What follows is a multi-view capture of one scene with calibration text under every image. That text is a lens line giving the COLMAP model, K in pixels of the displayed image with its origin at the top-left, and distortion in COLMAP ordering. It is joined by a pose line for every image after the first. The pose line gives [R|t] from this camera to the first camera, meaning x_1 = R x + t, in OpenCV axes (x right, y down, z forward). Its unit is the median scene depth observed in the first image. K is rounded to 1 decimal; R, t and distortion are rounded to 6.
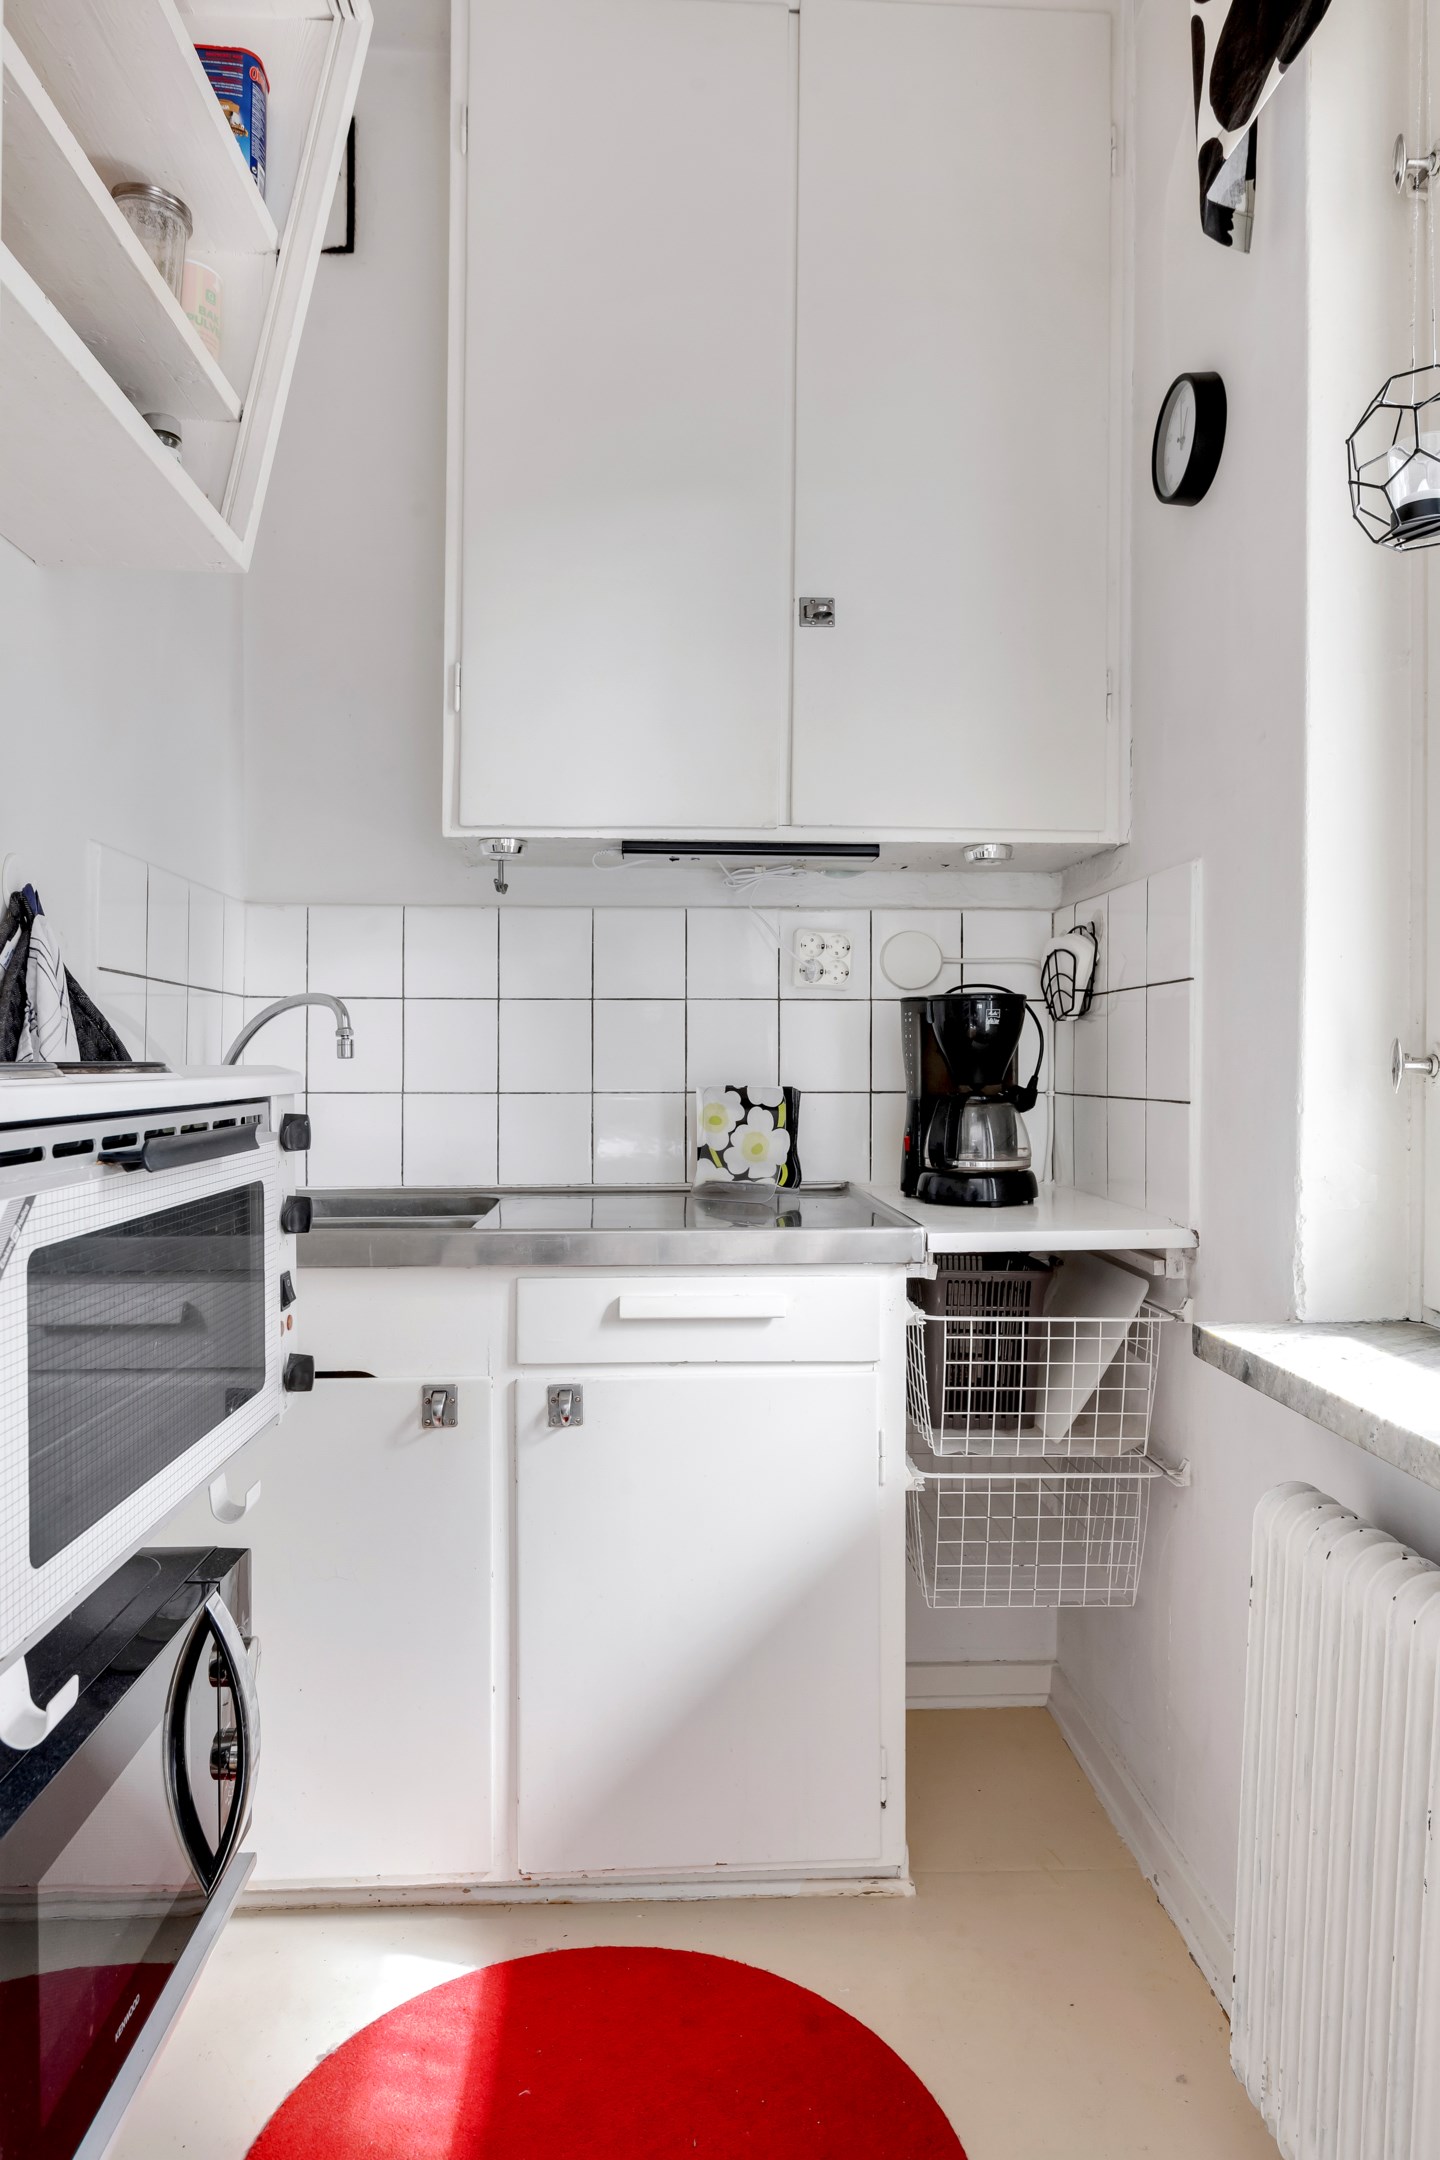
lens RADIAL K [[1315.4, 0, 717.4], [0, 1315.4, 1061.5], [0, 0, 1]] dist [-0.001661, -0.004096]
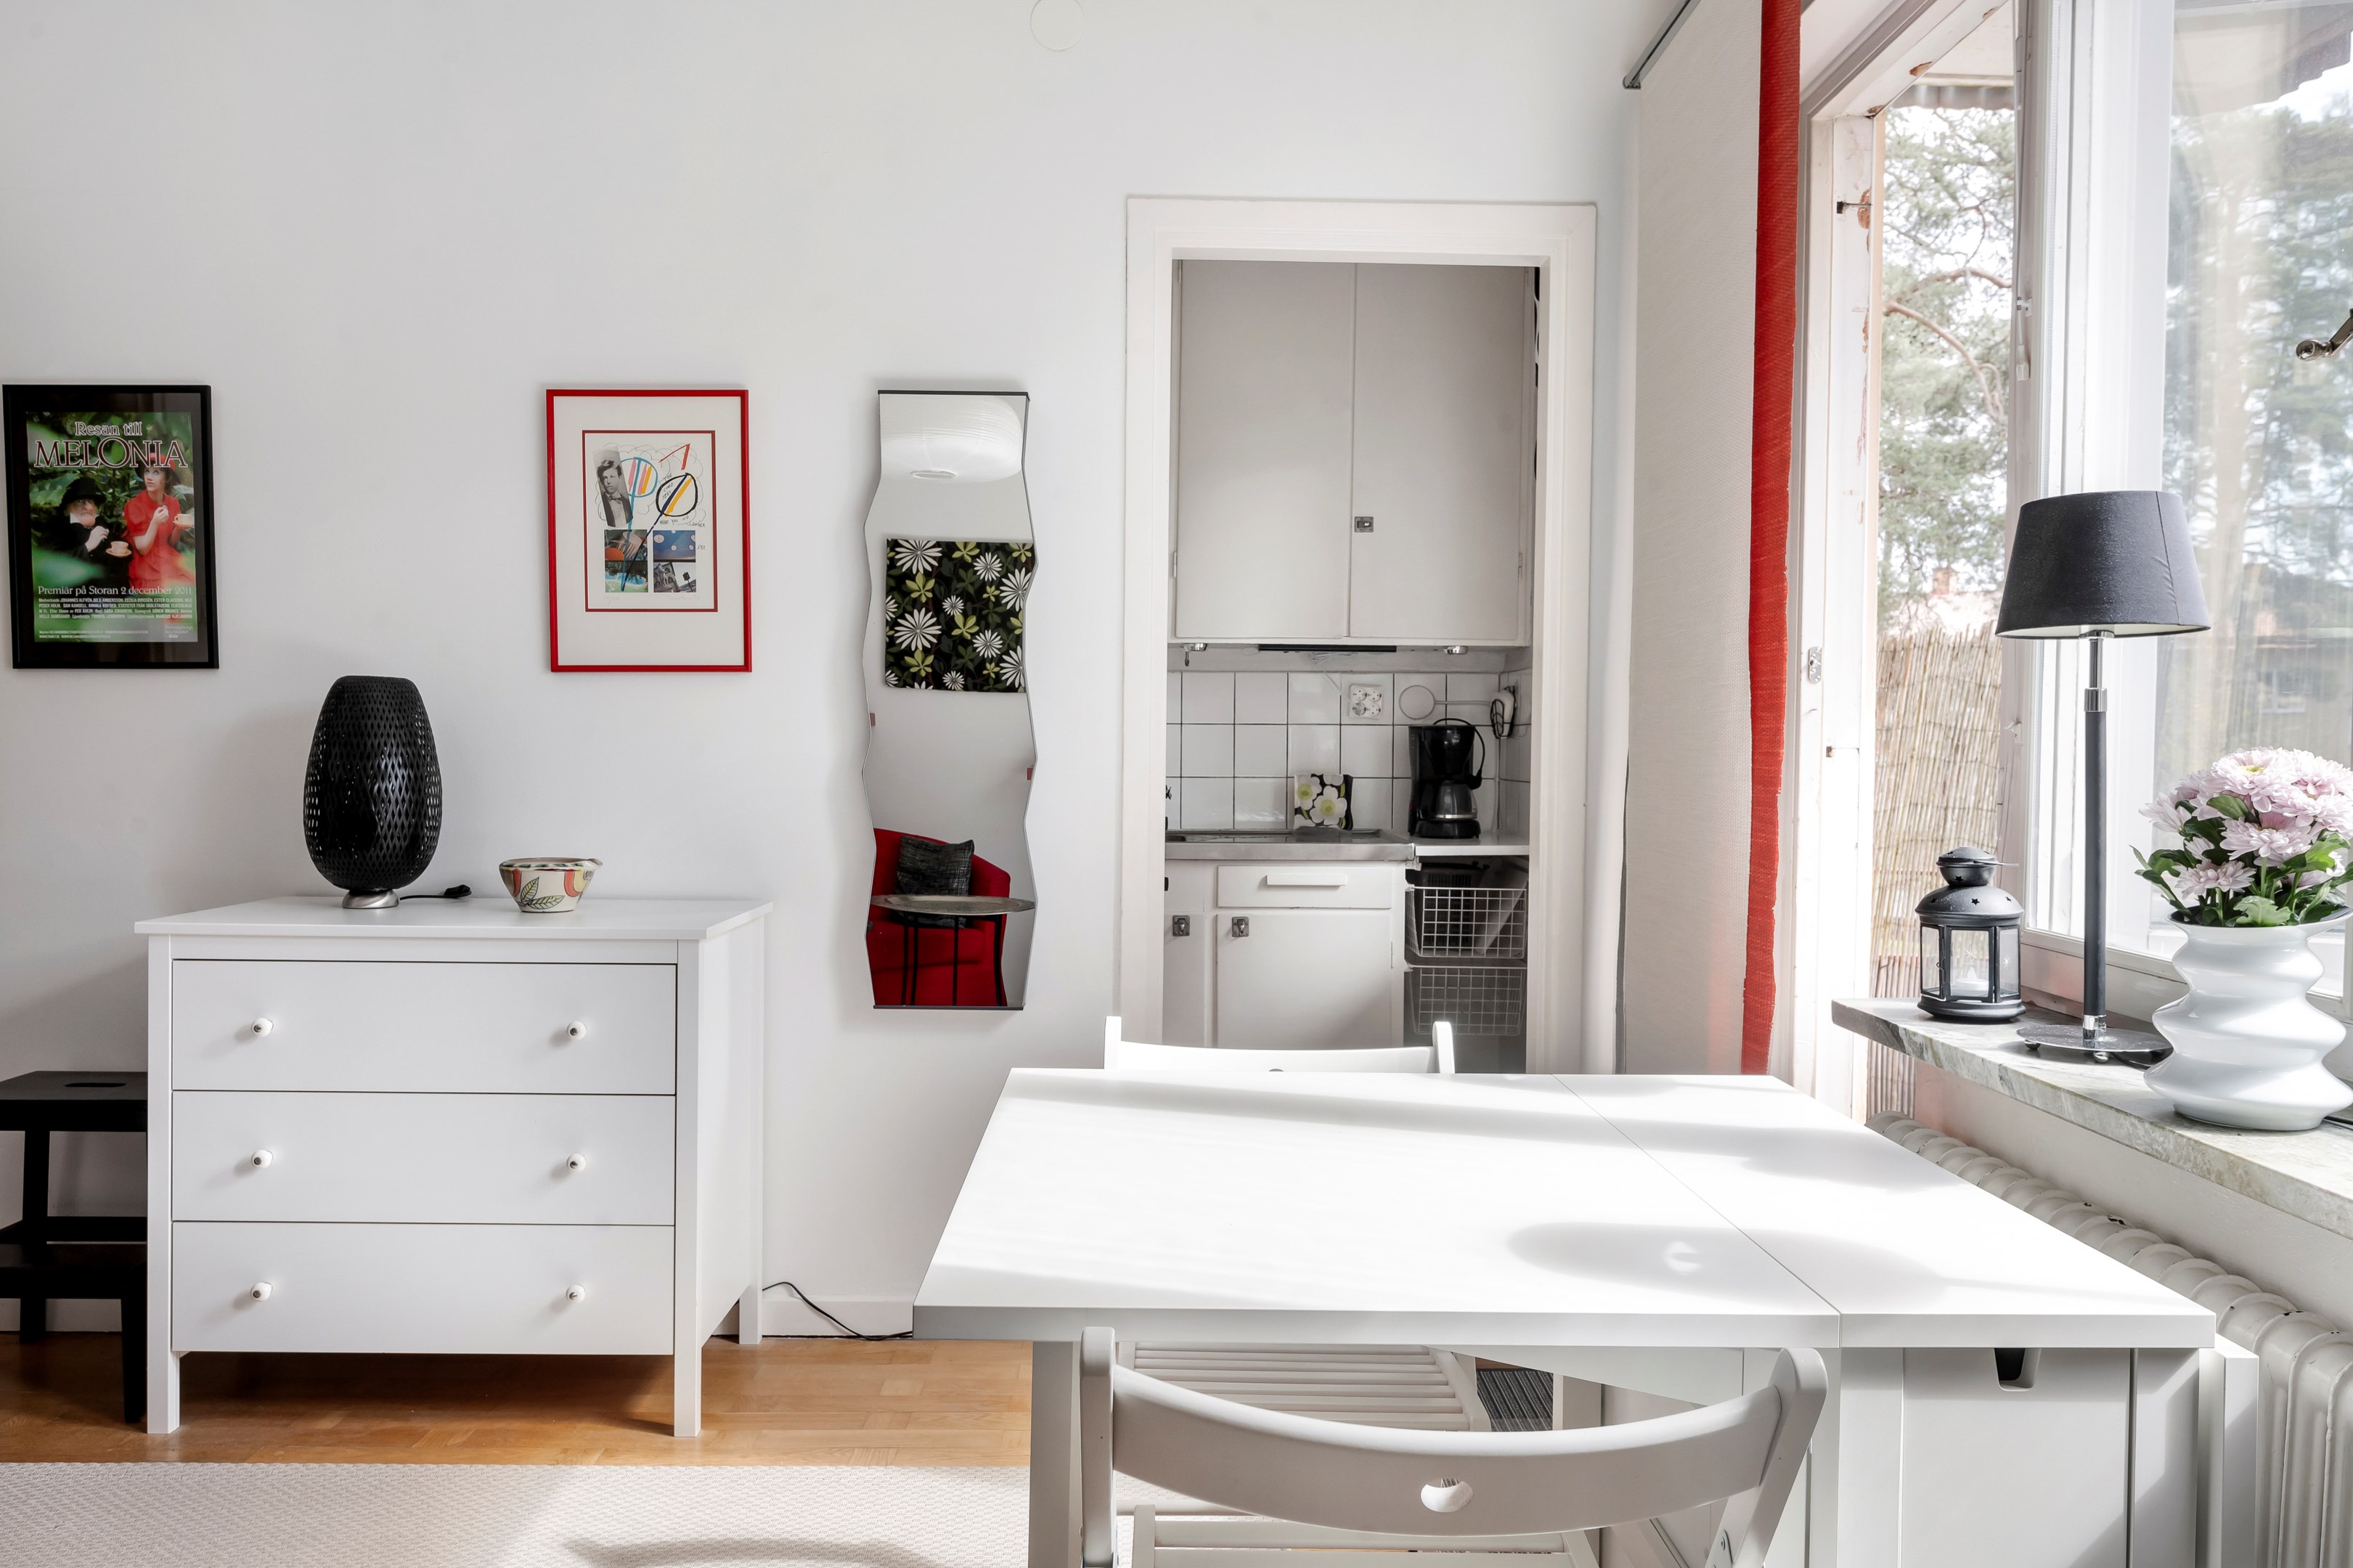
lens RADIAL K [[1633.4, 0, 1176.5], [0, 1633.4, 784.0], [0, 0, 1]] dist [0.001011, 0.002239]
pose [[0.999357, 0.006051, -0.035327, -0.109443], [-0.005066, 0.999597, 0.027918, -0.032447], [0.035482, -0.027721, 0.998986, -1.373259]]
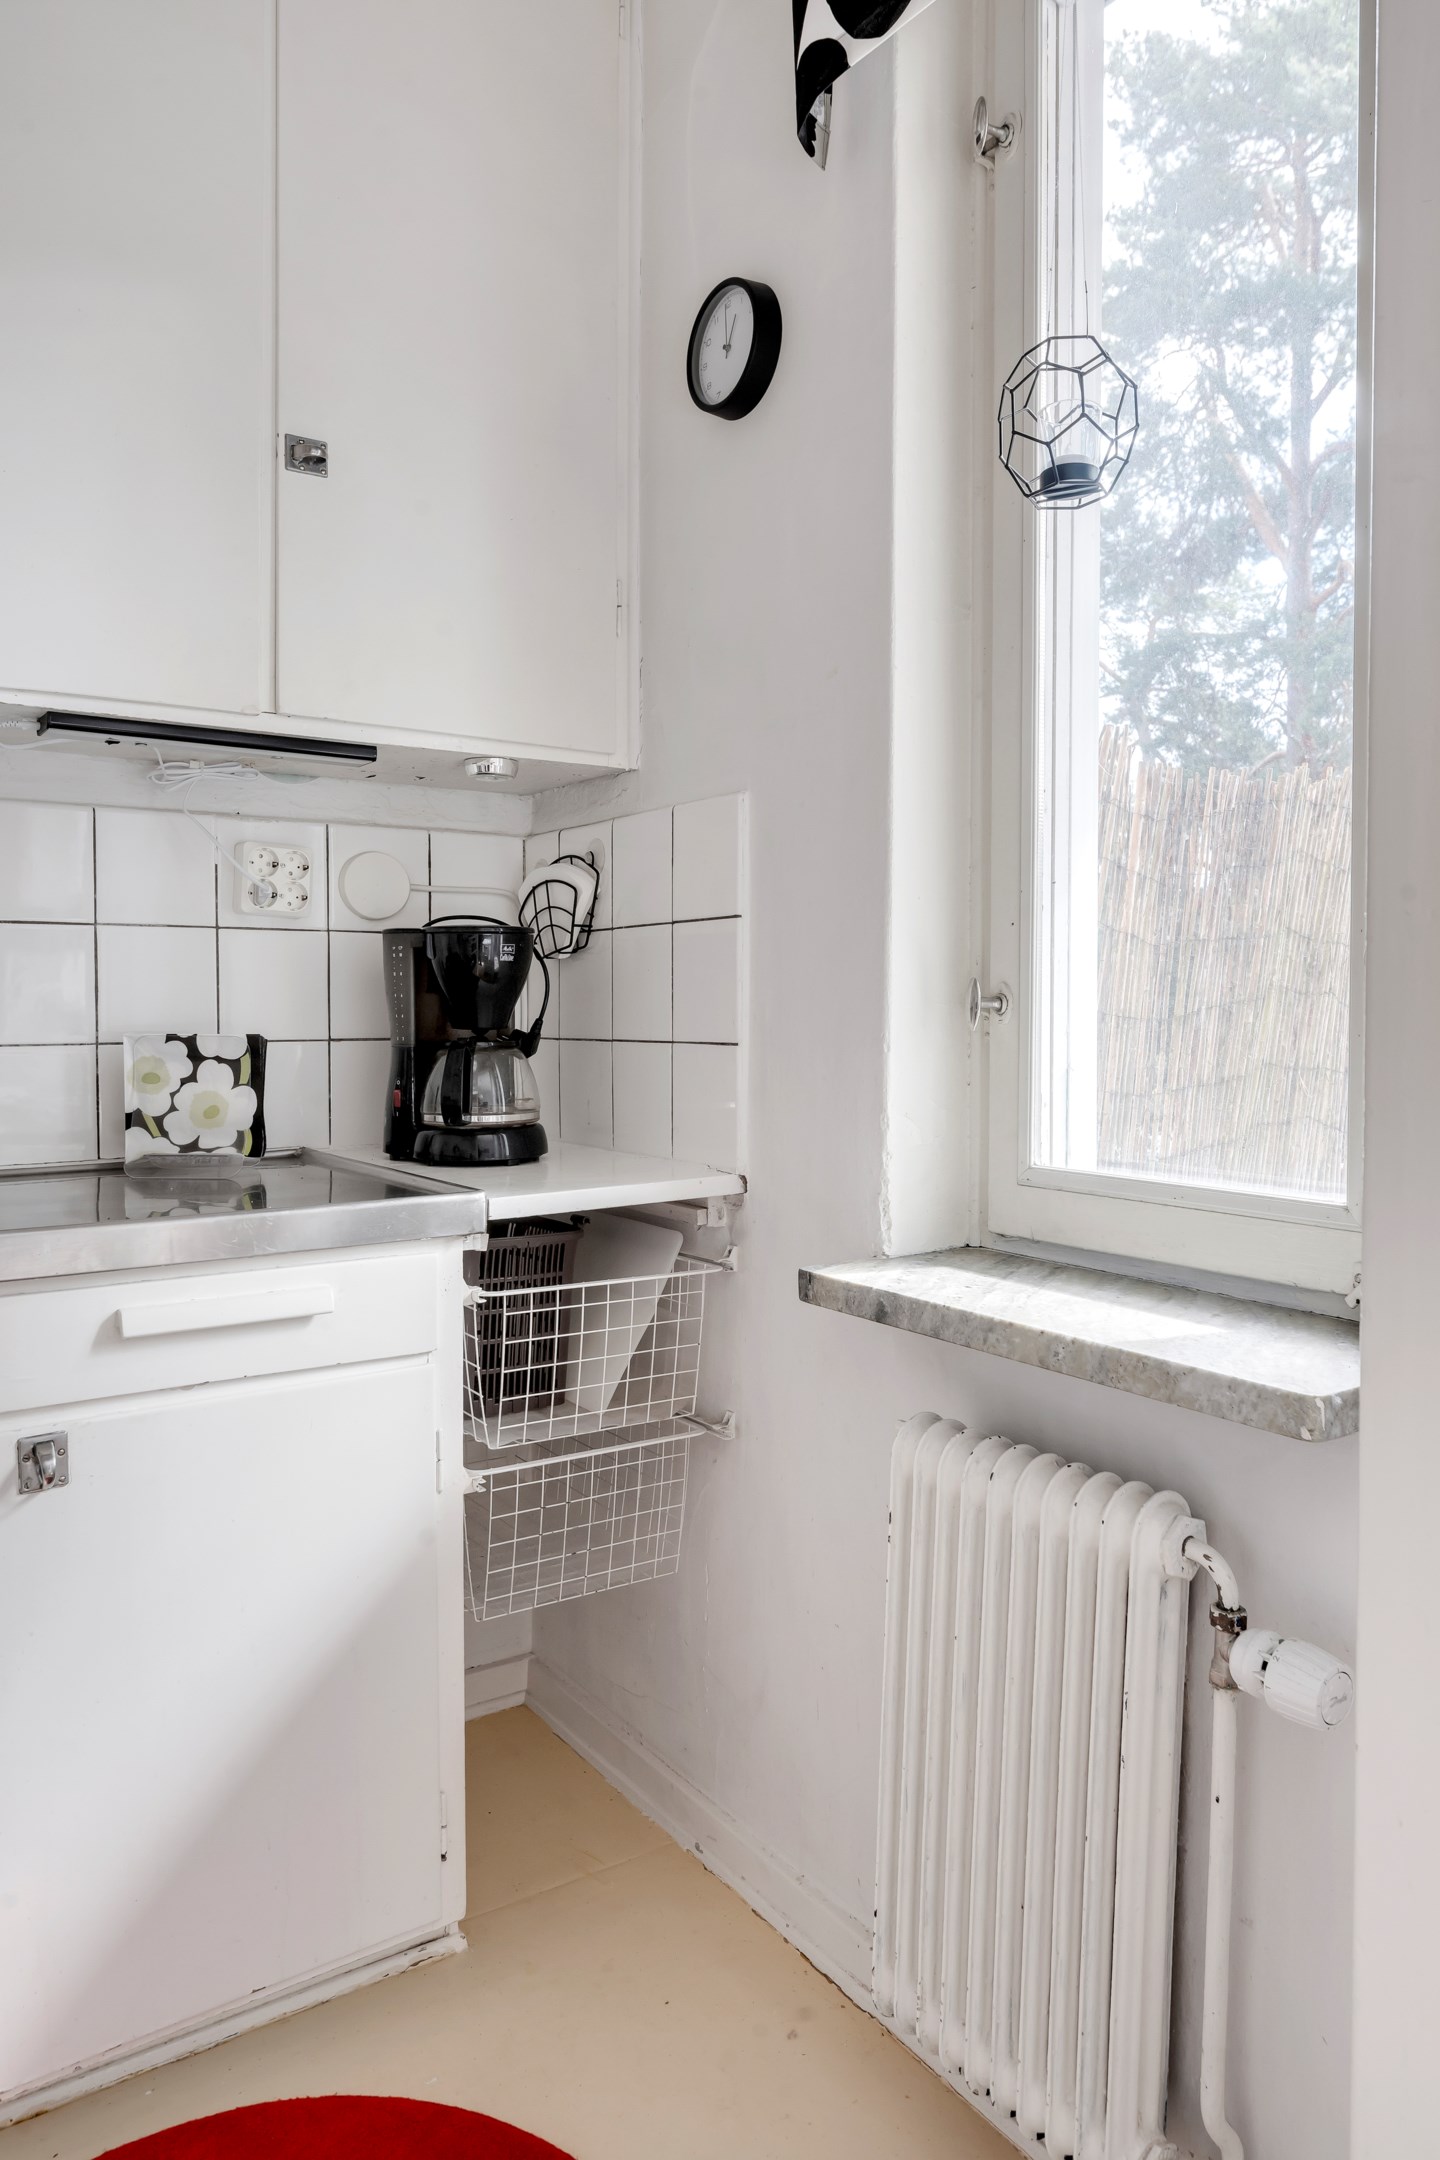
lens RADIAL K [[1448.7, 0, 711.8], [0, 1448.7, 1046.7], [0, 0, 1]] dist [-0.000886, -0.001543]
pose [[0.853432, -0.017492, 0.520911, -0.186412], [0.003515, 0.999607, 0.027807, 0.002964], [-0.521193, -0.021900, 0.853158, 0.089114]]
